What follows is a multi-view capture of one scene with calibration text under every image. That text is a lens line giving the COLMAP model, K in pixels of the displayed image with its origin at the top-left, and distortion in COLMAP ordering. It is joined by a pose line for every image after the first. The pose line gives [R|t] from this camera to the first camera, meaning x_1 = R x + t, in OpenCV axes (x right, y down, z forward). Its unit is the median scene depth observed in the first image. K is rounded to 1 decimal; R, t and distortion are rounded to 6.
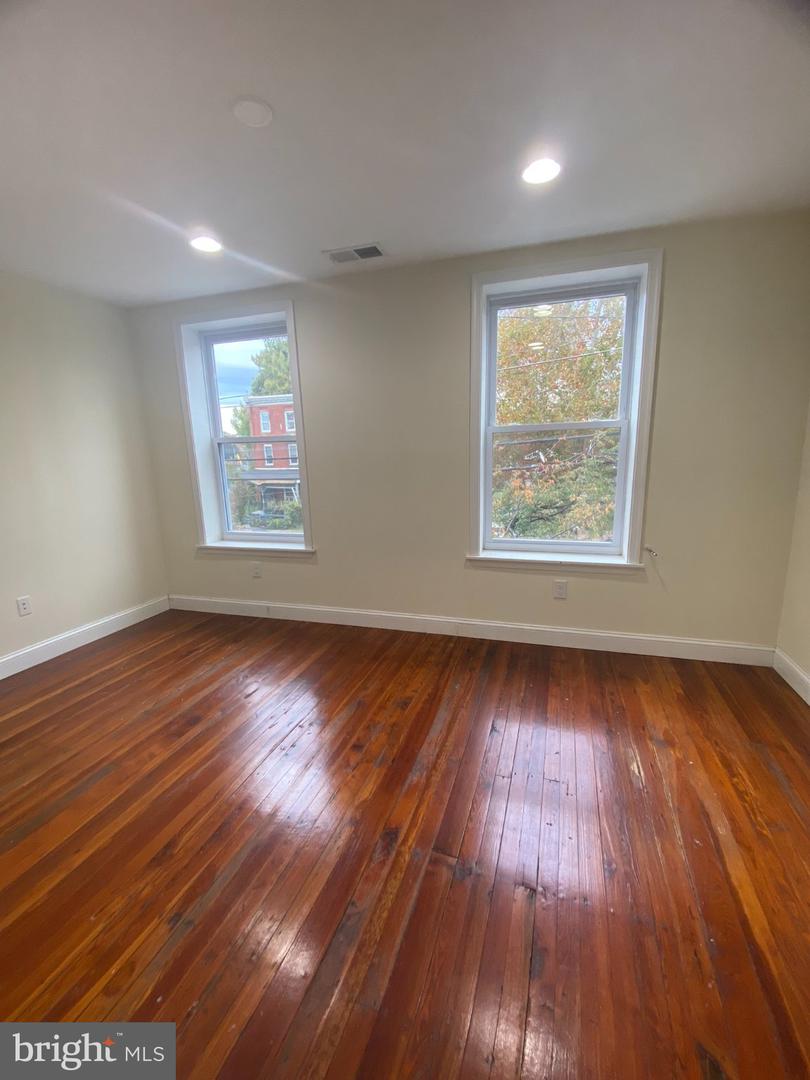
lens RADIAL K [[435.3, 0, 412.0], [0, 435.3, 536.2], [0, 0, 1]] dist [-0.000224, -0.000150]
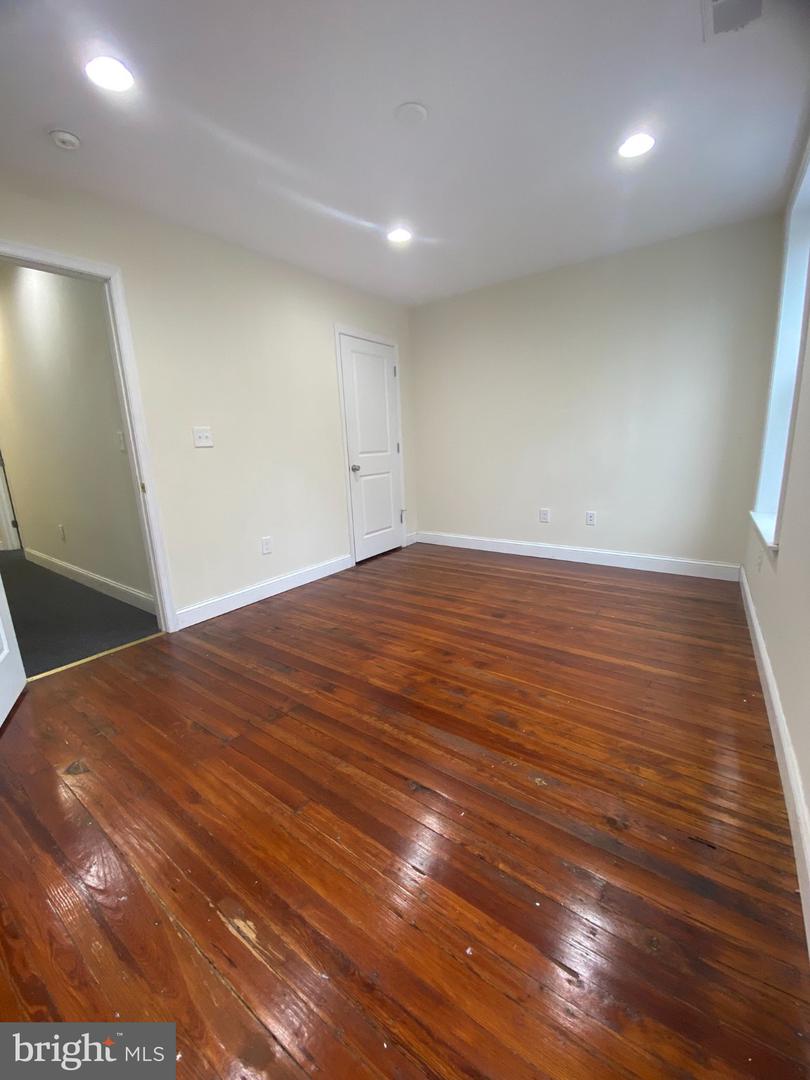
lens RADIAL K [[435.3, 0, 412.0], [0, 435.3, 536.2], [0, 0, 1]] dist [-0.000224, -0.000150]
pose [[-0.293809, 0.240798, -0.925037, 0.660735], [-0.140262, 0.946412, 0.290913, -0.126411], [0.945517, 0.215220, -0.244289, 0.955473]]
